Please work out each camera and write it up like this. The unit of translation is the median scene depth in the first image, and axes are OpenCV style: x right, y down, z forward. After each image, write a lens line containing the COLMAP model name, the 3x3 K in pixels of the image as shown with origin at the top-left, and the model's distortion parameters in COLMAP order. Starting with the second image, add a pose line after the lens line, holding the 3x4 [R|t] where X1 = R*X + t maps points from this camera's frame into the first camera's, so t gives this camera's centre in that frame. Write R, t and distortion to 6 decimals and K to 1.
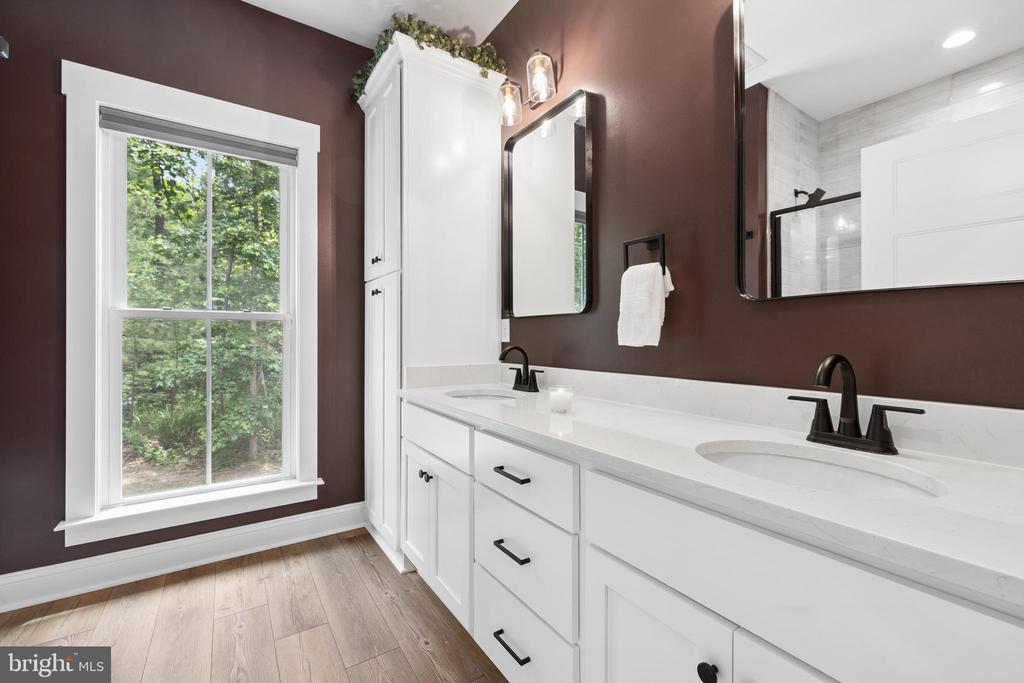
lens RADIAL K [[427.0, 0, 512.0], [0, 427.0, 341.5], [0, 0, 1]] dist [0.001323, 0.000438]
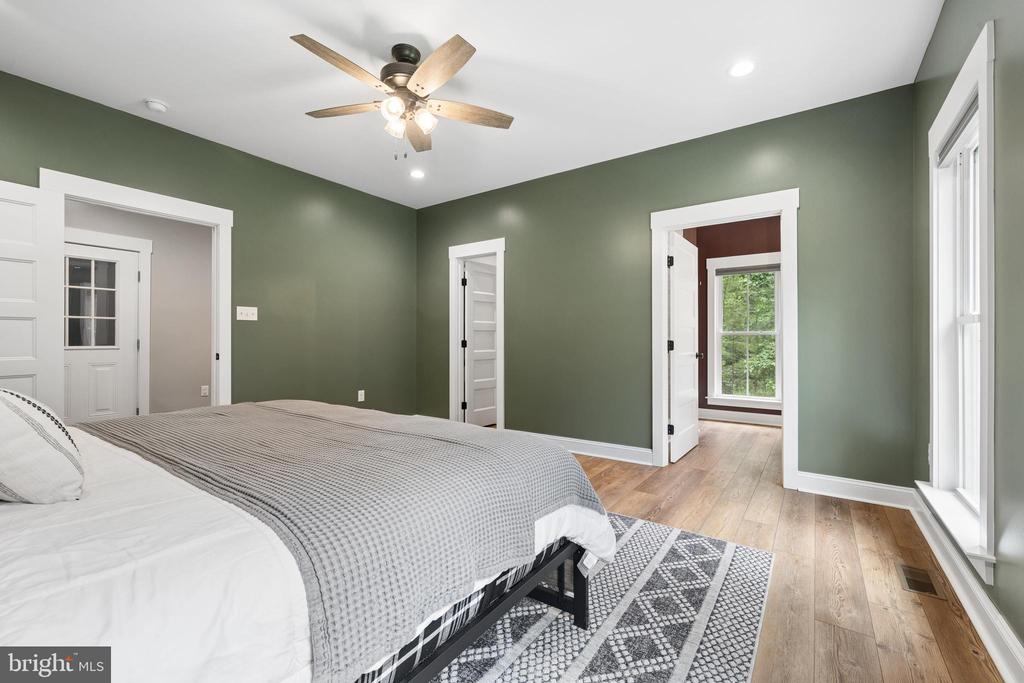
lens RADIAL K [[427.0, 0, 512.0], [0, 427.0, 341.5], [0, 0, 1]] dist [0.001323, 0.000438]
pose [[0.356783, -0.001465, -0.934186, 1.427396], [-0.003051, 0.999992, -0.002734, -0.003035], [0.934182, 0.003826, 0.356775, -1.507435]]
